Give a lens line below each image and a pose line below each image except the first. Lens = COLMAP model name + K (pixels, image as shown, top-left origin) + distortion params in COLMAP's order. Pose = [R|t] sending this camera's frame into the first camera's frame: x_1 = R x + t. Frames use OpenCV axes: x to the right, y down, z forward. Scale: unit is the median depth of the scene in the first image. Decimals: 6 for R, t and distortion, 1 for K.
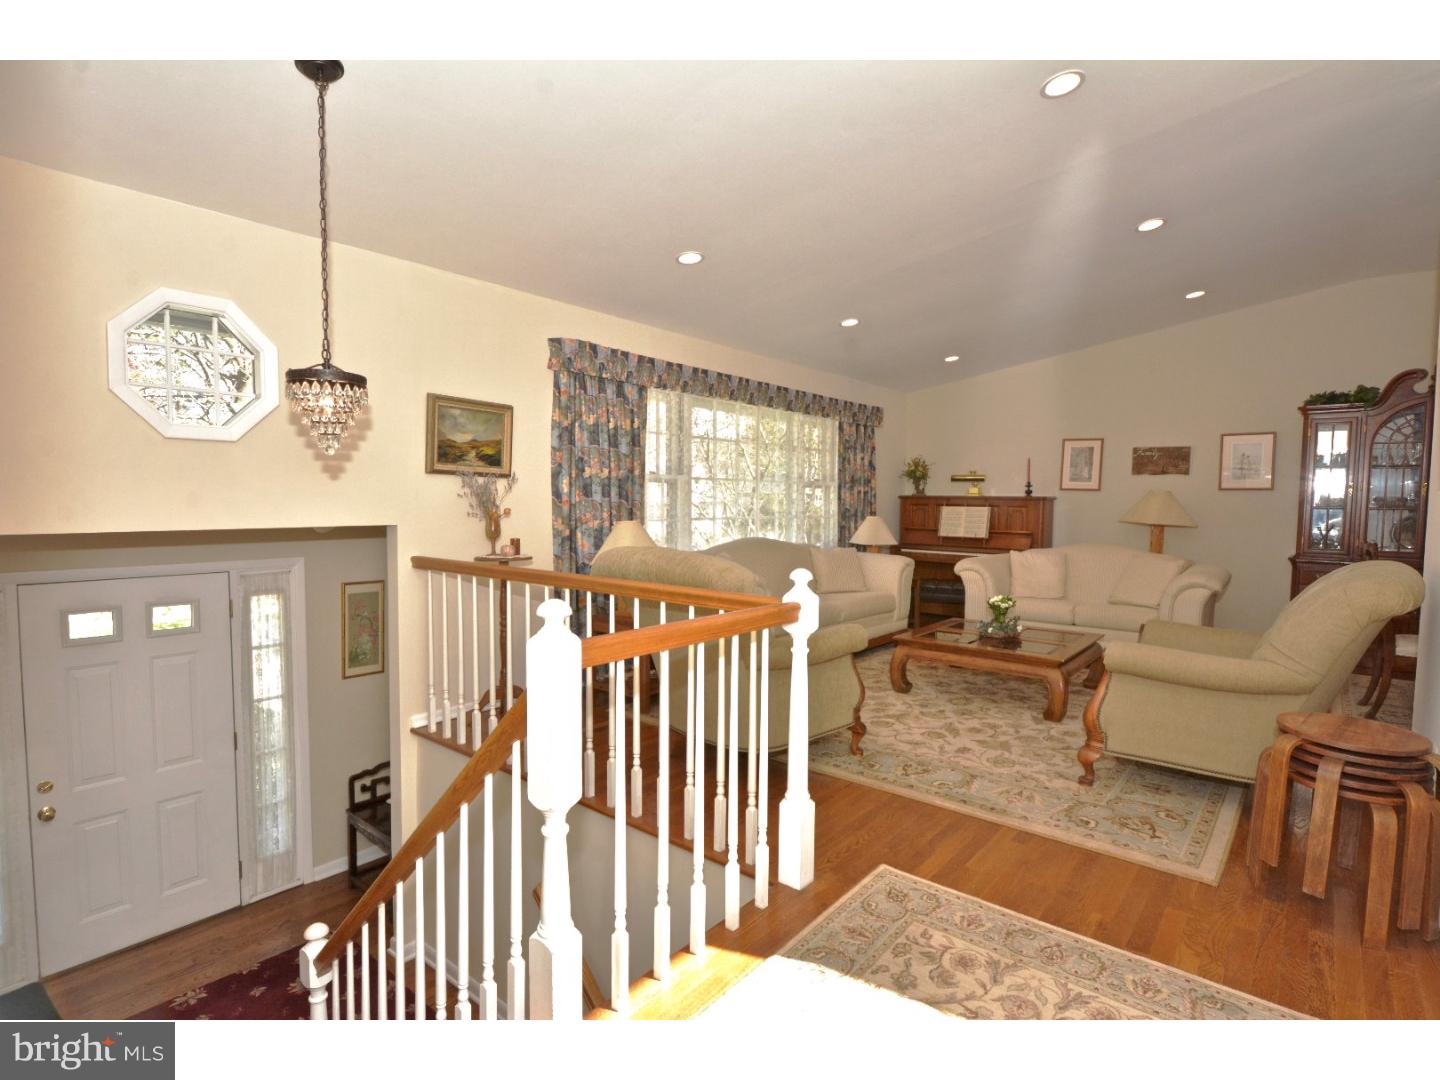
lens RADIAL K [[716.4, 0, 720.0], [0, 716.4, 540.0], [0, 0, 1]] dist [-0.001774, -0.000240]
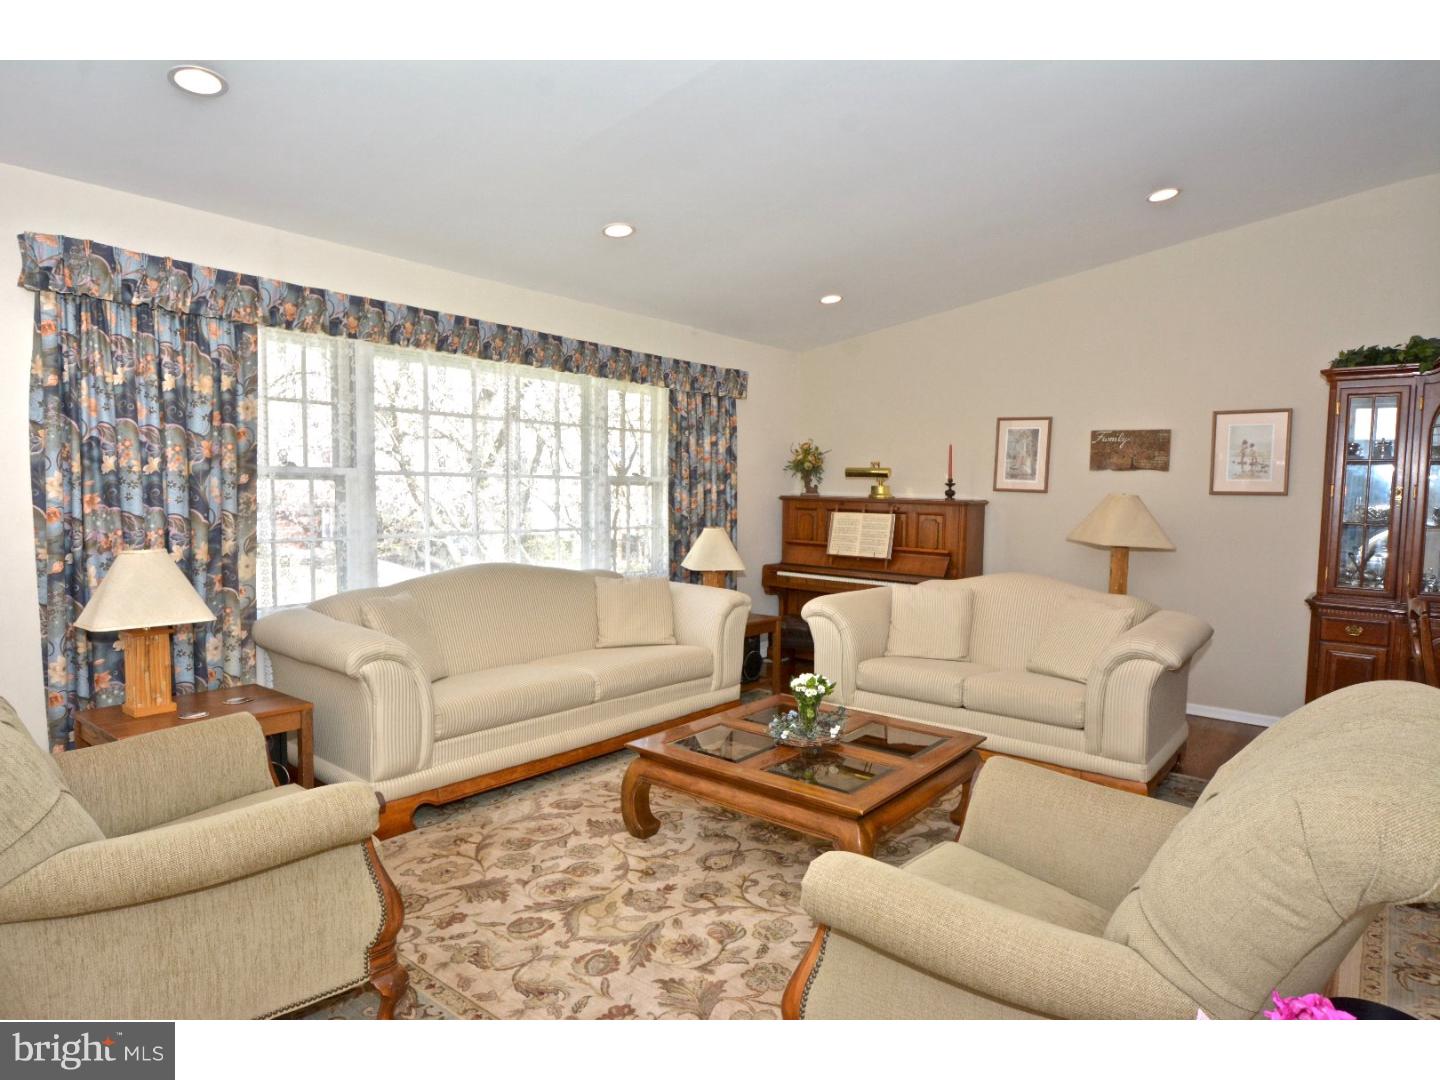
lens RADIAL K [[814.2, 0, 720.0], [0, 814.2, 540.0], [0, 0, 1]] dist [-0.004769, -0.001903]
pose [[0.999958, 0.006421, 0.006584, 0.235058], [-0.006464, 0.999958, 0.006559, -0.029356], [-0.006542, -0.006601, 0.999957, 0.241337]]
